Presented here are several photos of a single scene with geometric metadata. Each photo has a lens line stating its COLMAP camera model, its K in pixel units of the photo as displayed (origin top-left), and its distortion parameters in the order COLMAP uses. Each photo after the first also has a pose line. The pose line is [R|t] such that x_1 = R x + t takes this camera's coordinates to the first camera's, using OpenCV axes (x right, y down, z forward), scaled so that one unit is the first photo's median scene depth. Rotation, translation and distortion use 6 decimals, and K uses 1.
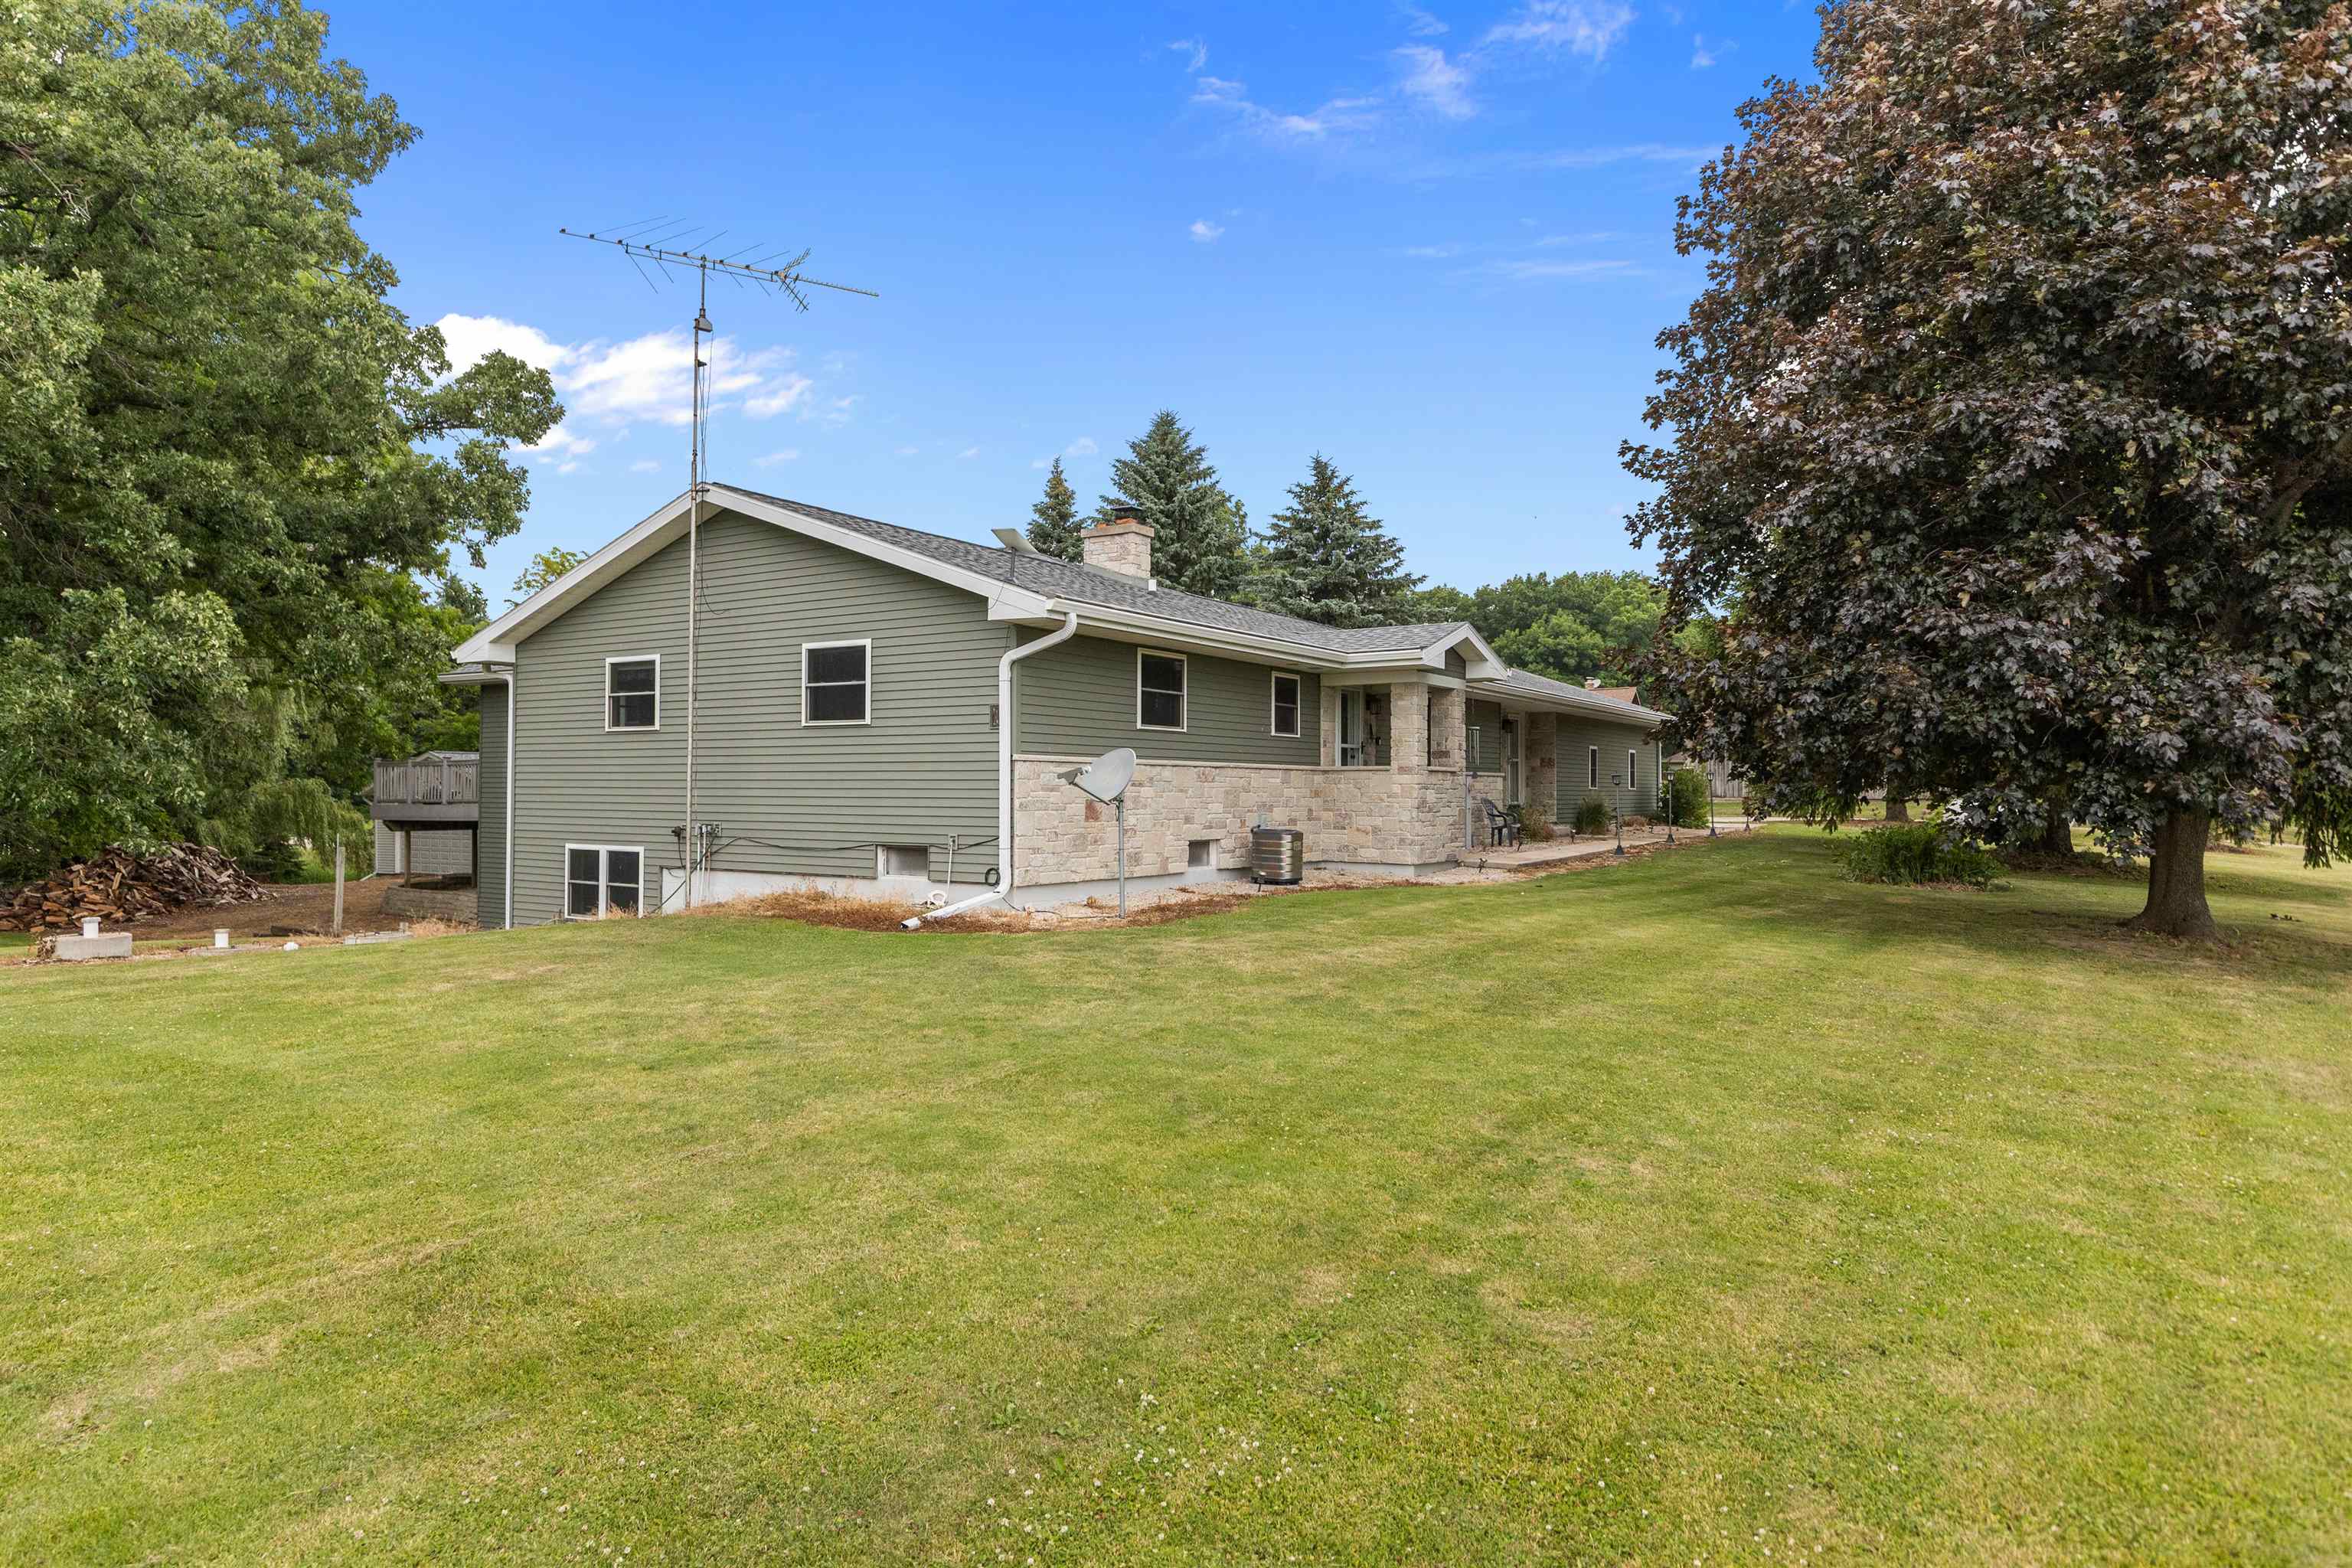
lens RADIAL K [[1387.7, 0, 1172.7], [0, 1387.7, 793.5], [0, 0, 1]] dist [0.009260, -0.000294]
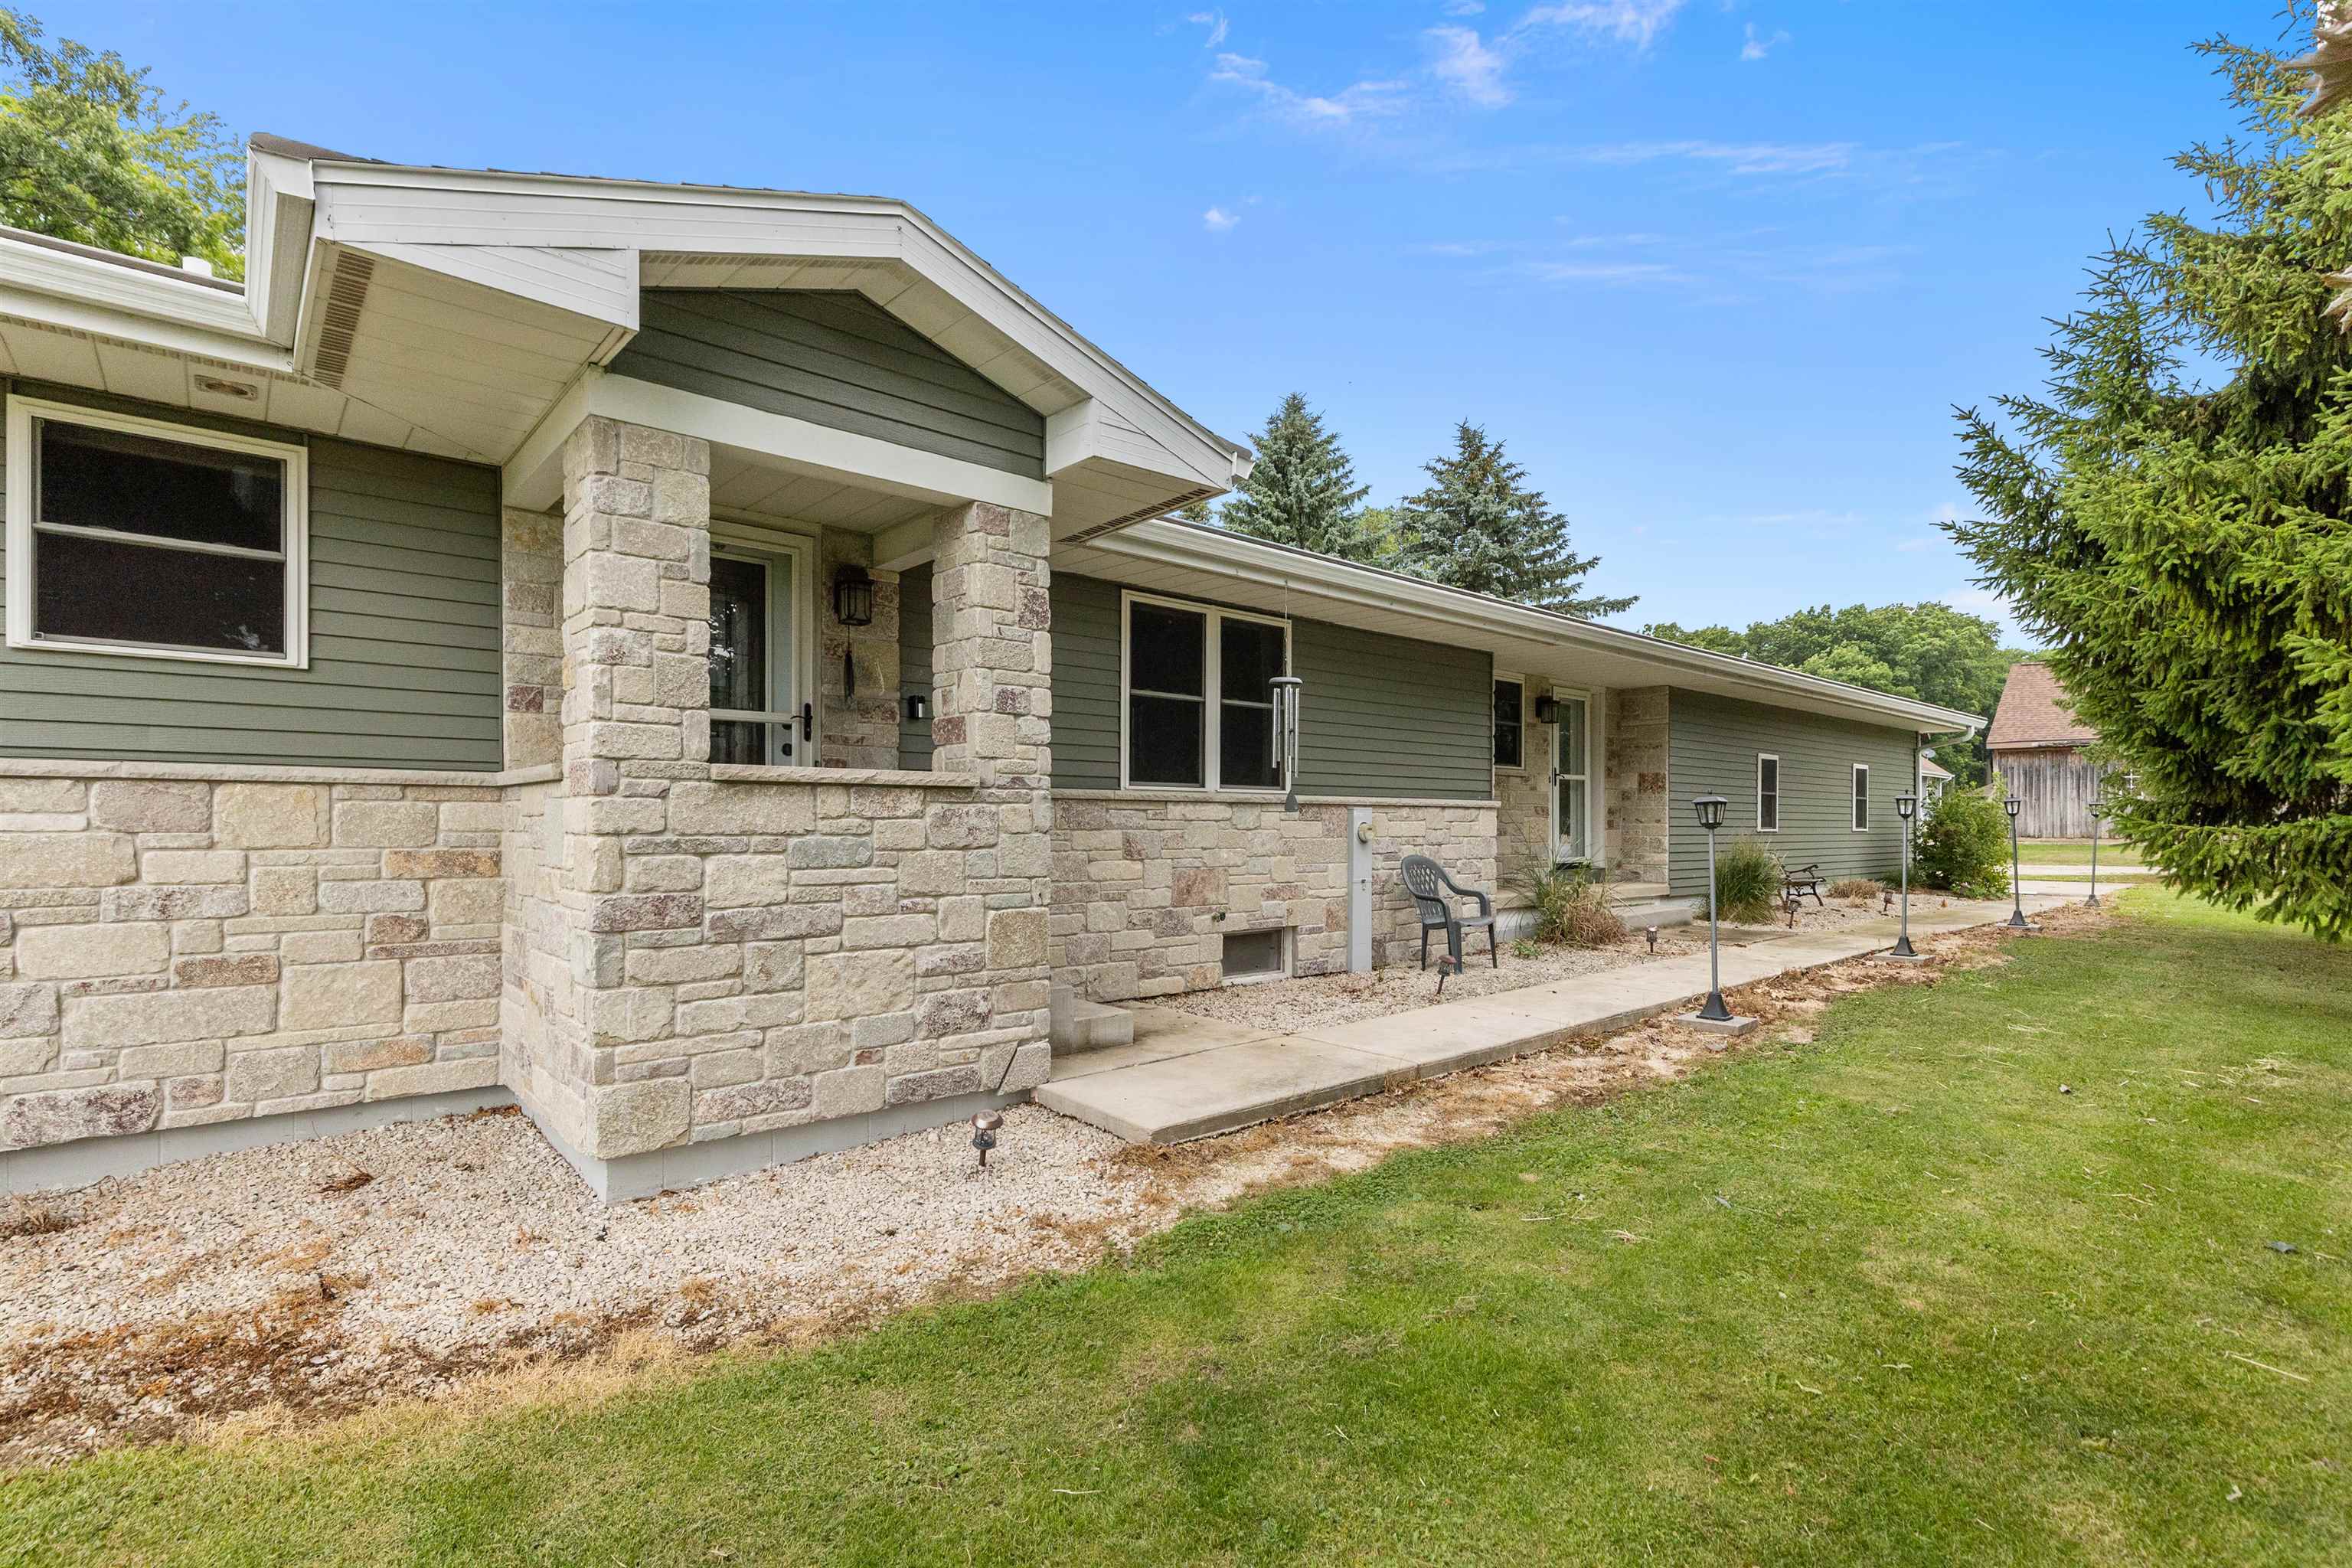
lens RADIAL K [[1085.6, 0, 1146.6], [0, 1085.6, 817.3], [0, 0, 1]] dist [0.001216, 0.000025]
pose [[0.959095, -0.007076, -0.282996, 0.325114], [0.003068, 0.999889, -0.014602, -0.006433], [0.283067, 0.013136, 0.959010, 0.855113]]
